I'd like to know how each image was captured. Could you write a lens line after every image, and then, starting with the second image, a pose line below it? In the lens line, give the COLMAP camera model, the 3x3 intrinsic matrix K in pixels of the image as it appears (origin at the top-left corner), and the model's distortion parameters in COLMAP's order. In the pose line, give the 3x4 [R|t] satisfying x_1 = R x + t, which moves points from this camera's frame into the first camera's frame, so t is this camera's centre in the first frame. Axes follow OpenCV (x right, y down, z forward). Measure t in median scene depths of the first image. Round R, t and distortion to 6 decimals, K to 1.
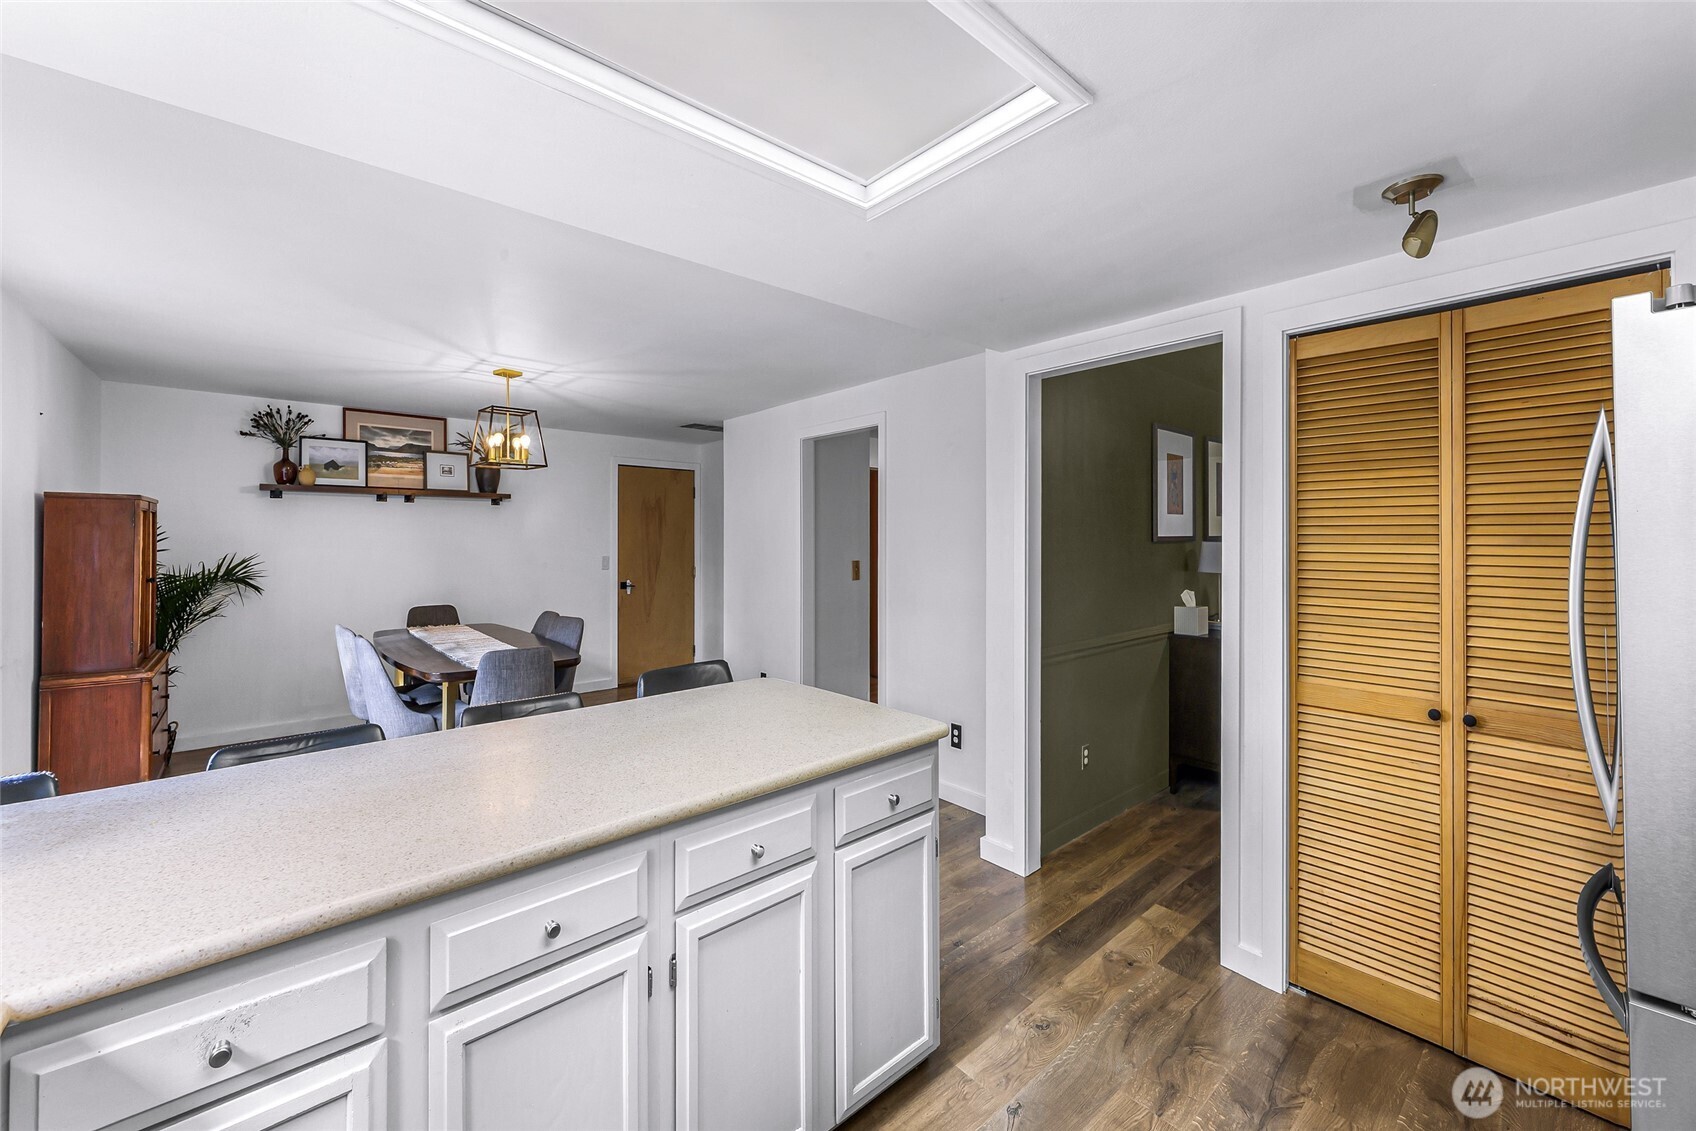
lens RADIAL K [[663.5, 0, 723.9], [0, 663.5, 530.7], [0, 0, 1]] dist [-0.001357, -0.000416]
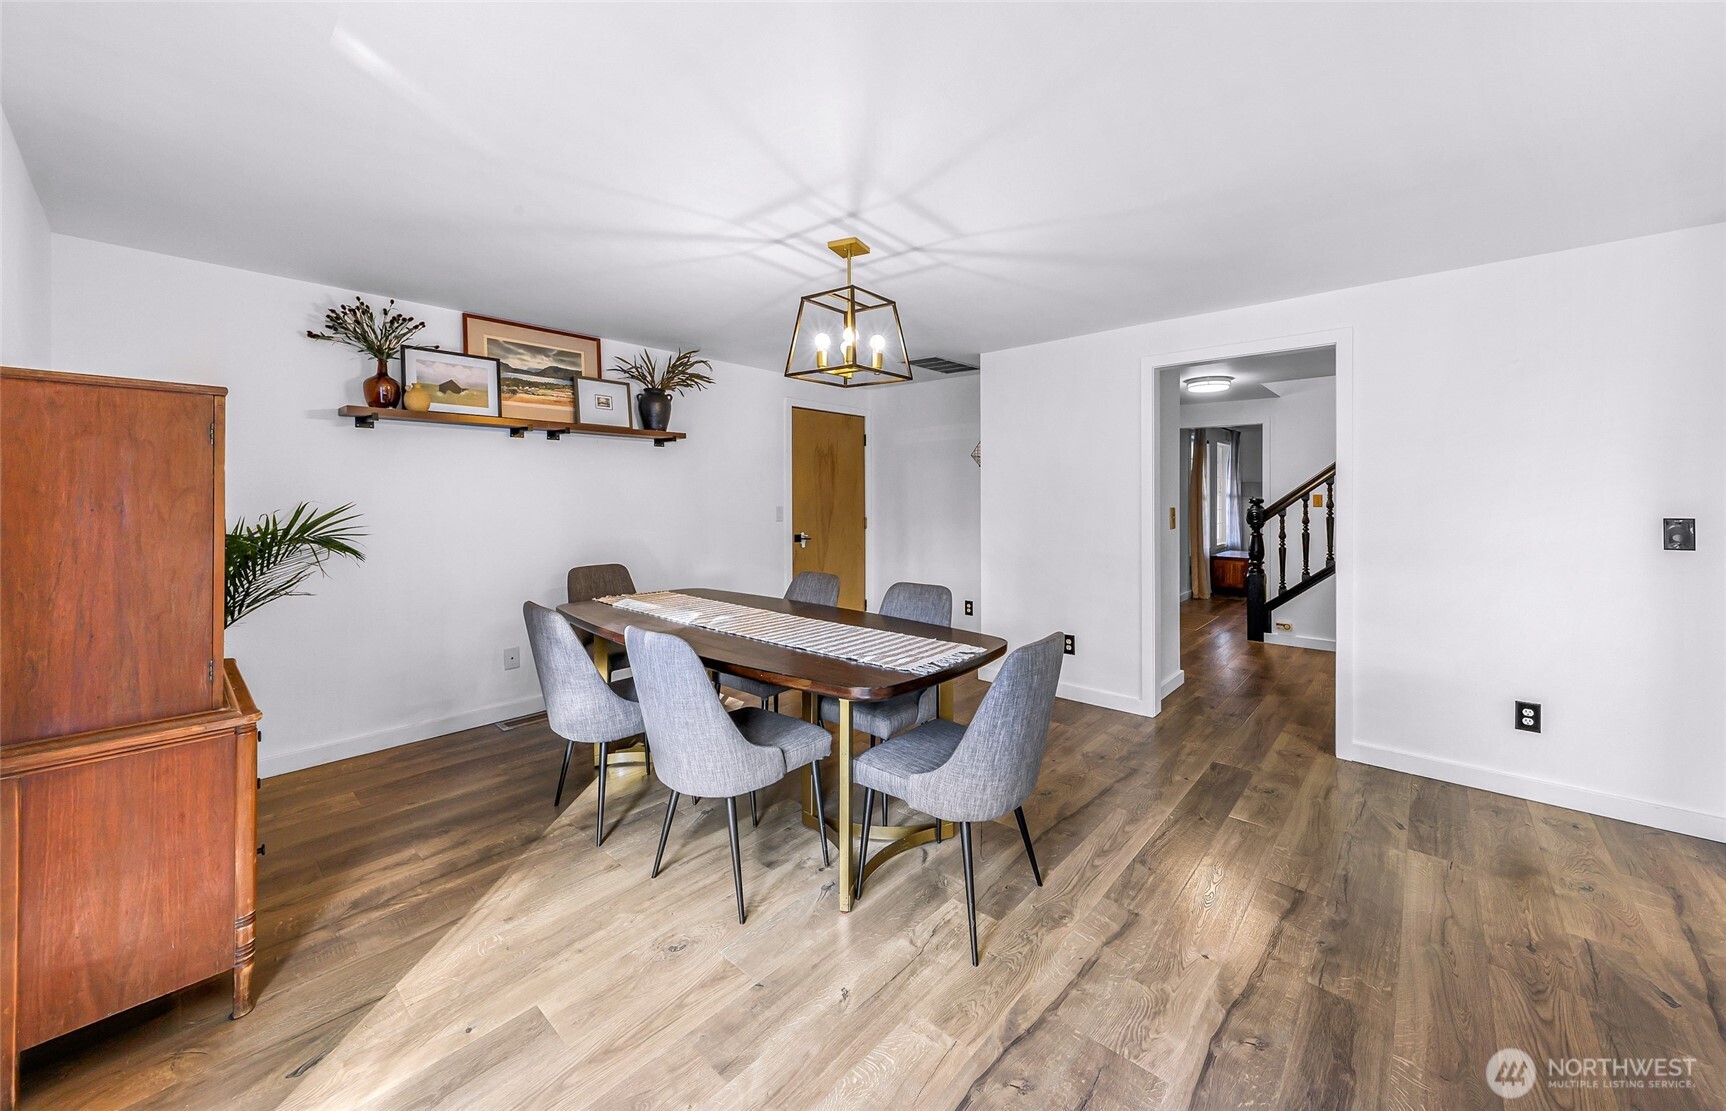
lens RADIAL K [[621.6, 0, 978.6], [0, 621.6, 494.4], [0, 0, 1]] dist [-0.000703, 0.000475]
pose [[0.968500, 0.000694, 0.249014, -0.180675], [-0.005024, 0.999847, 0.016752, 0.009291], [-0.248964, -0.017475, 0.968355, 0.155864]]
